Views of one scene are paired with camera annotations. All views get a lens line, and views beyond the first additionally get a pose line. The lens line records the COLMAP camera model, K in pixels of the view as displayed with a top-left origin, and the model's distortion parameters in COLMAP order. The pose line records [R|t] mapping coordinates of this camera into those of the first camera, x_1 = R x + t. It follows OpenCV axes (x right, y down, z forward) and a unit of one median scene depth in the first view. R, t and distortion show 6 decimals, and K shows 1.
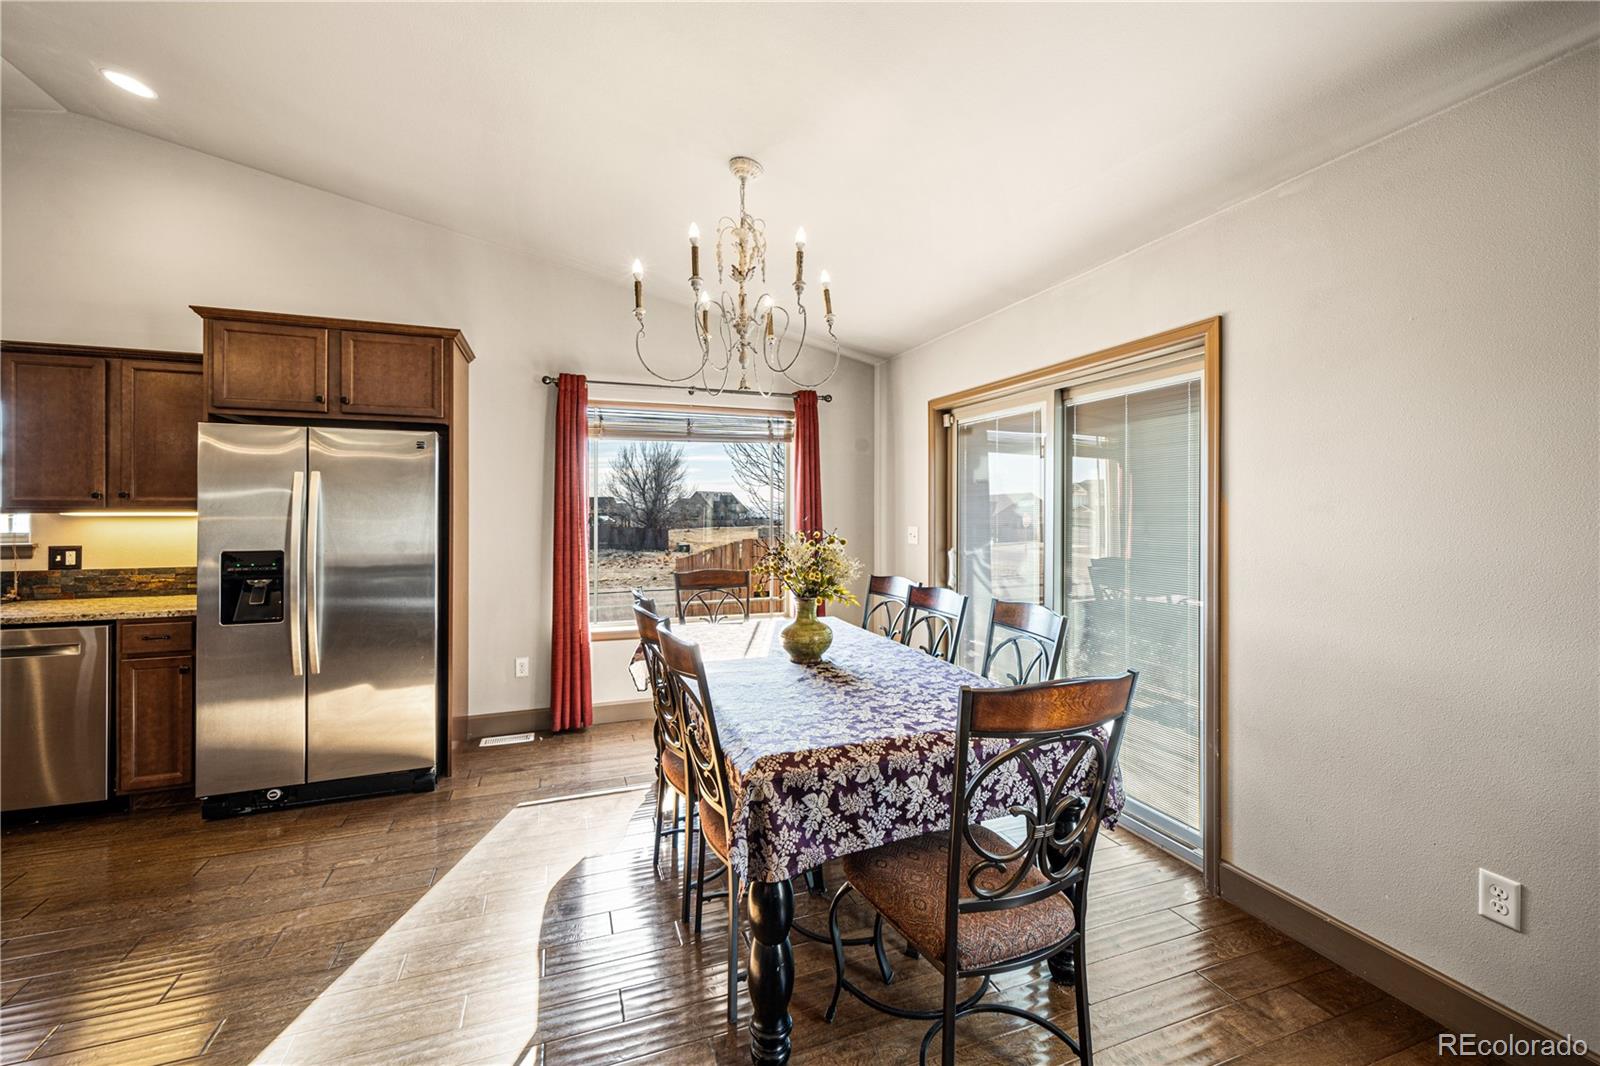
lens RADIAL K [[647.3, 0, 798.6], [0, 647.3, 514.5], [0, 0, 1]] dist [0.000005, 0.000041]
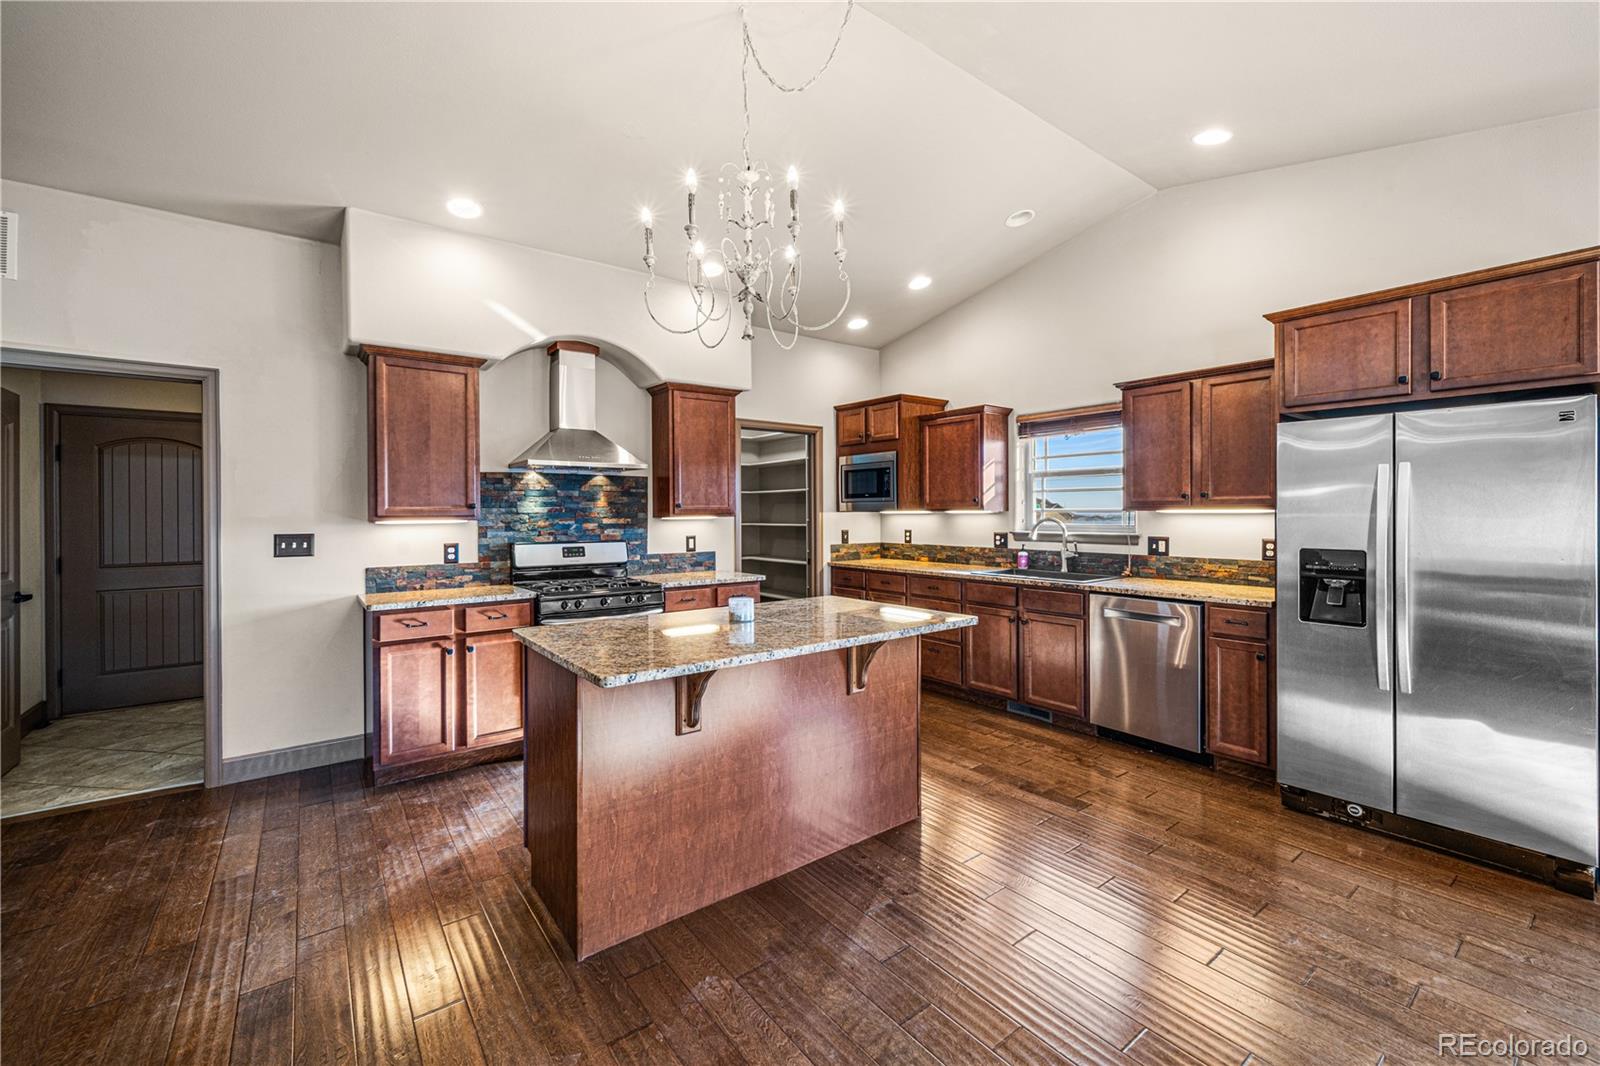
lens RADIAL K [[647.3, 0, 798.6], [0, 647.3, 514.5], [0, 0, 1]] dist [0.000005, 0.000041]
pose [[0.294626, 0.002899, -0.955608, -0.149528], [0.001890, 0.999992, 0.003617, -0.000513], [0.955611, -0.002872, 0.294618, -0.044053]]
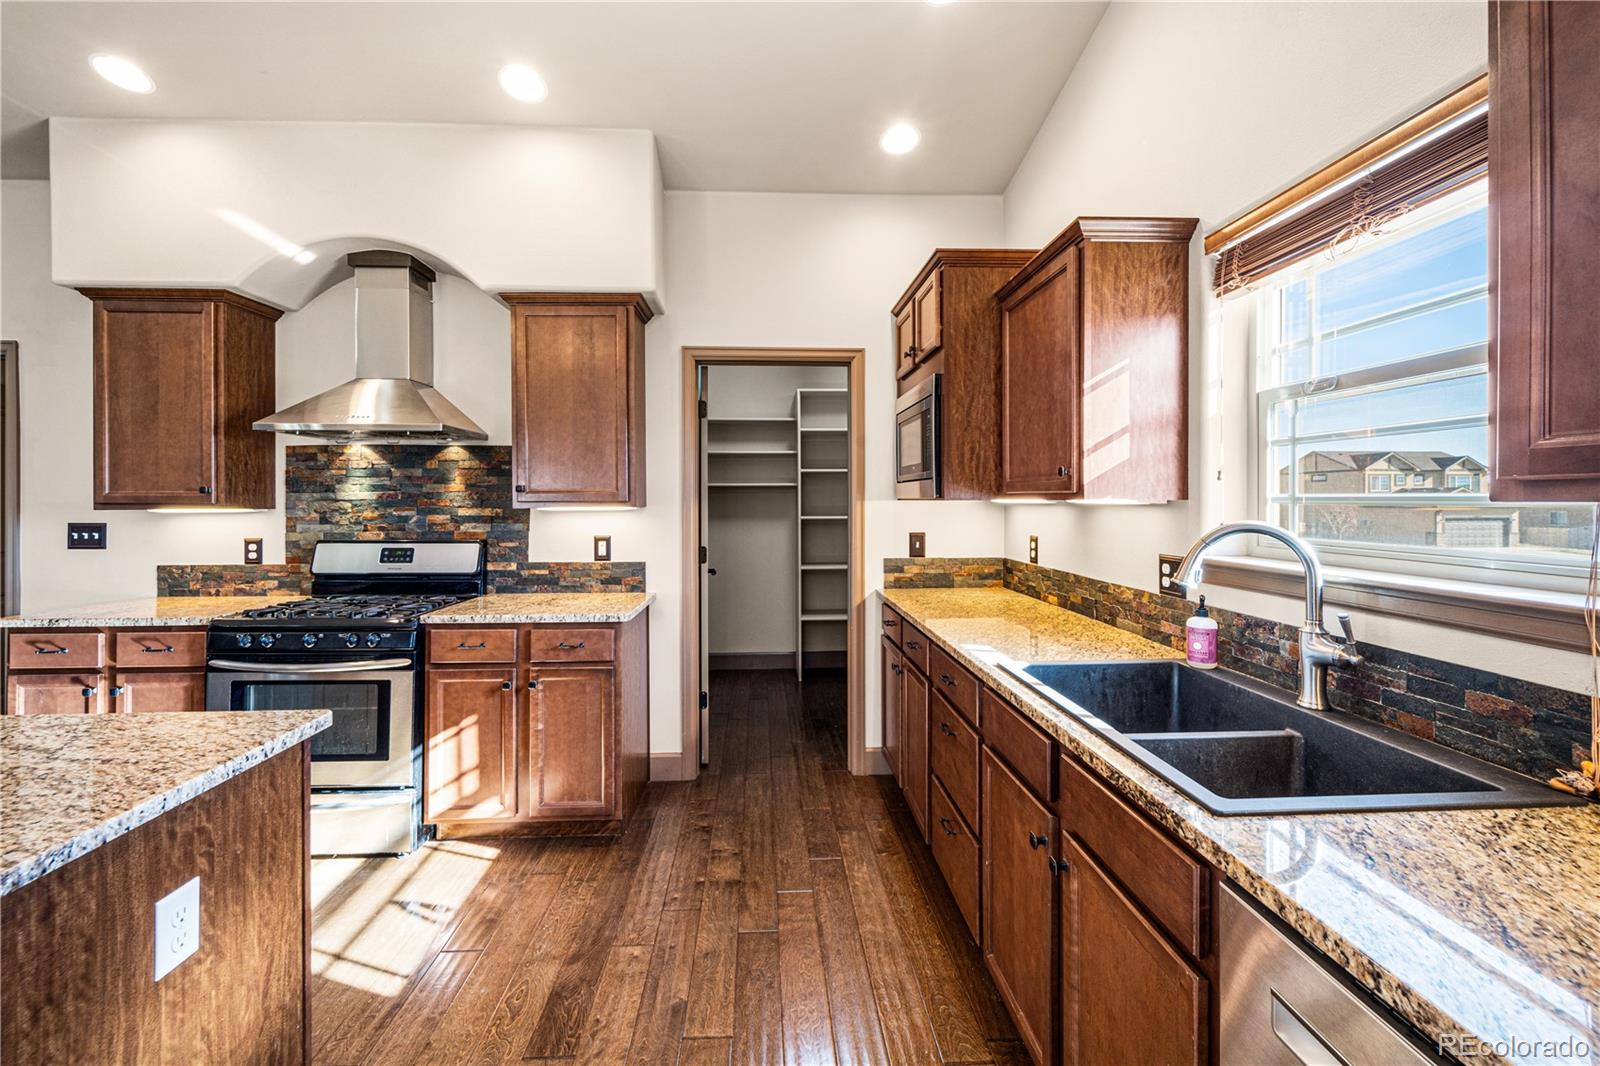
lens RADIAL K [[654.7, 0, 796.8], [0, 654.7, 506.4], [0, 0, 1]] dist [-0.000060, -0.000160]
pose [[-0.295506, 0.011198, -0.955275, -0.836317], [-0.001473, 0.999925, 0.012177, -0.002922], [0.955340, 0.005006, -0.295467, 0.746180]]
